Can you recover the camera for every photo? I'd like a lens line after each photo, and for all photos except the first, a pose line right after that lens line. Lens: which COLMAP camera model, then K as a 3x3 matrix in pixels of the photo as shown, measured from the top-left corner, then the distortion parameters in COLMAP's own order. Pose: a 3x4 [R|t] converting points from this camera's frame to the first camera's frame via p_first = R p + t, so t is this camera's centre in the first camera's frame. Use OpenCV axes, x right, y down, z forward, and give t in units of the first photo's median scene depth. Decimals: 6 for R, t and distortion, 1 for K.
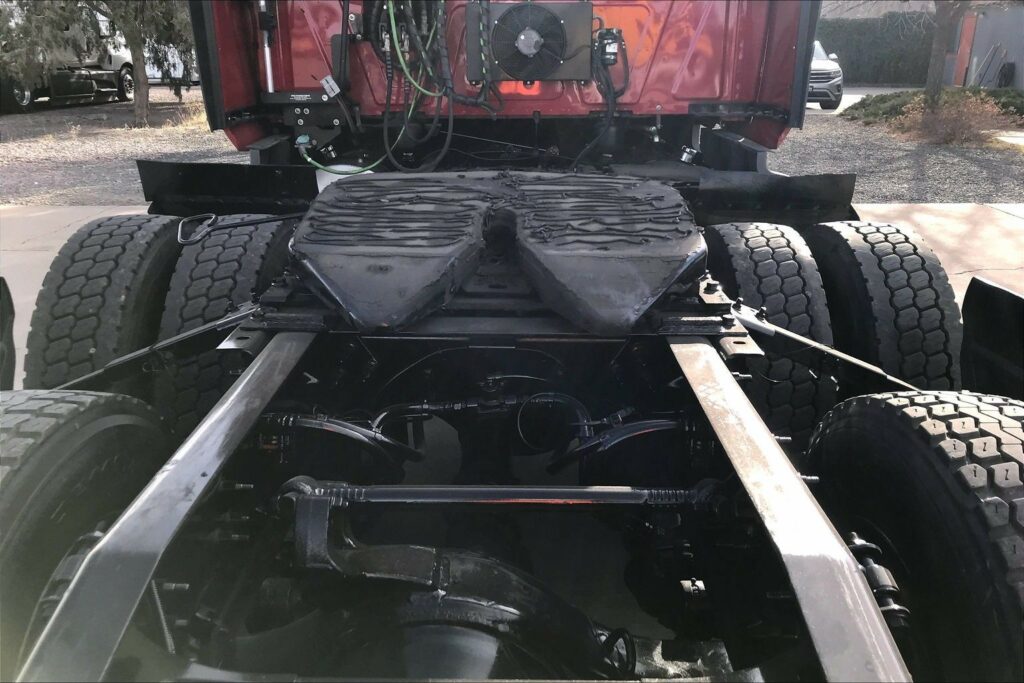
lens RADIAL K [[823.8, 0, 512.0], [0, 823.8, 341.5], [0, 0, 1]] dist [-0.005535, 0.002348]
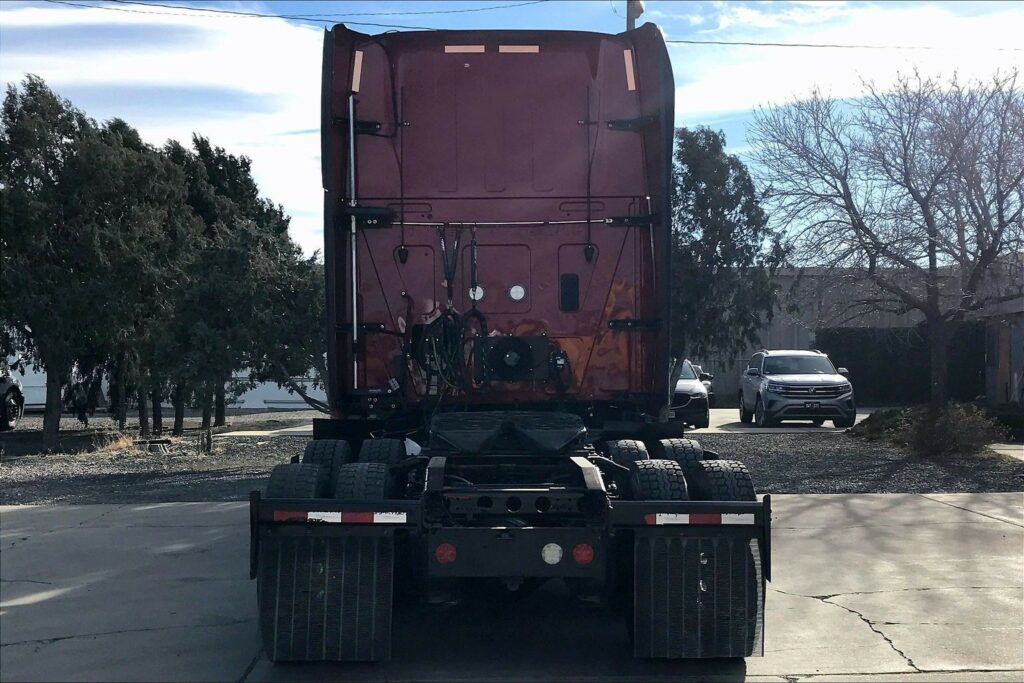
lens RADIAL K [[844.4, 0, 500.5], [0, 844.4, 338.2], [0, 0, 1]] dist [0.055724, -0.004062]
pose [[0.999727, -0.007651, 0.022060, -0.042151], [0.015164, 0.931179, -0.364247, 0.251661], [-0.017755, 0.364482, 0.931041, -0.694352]]
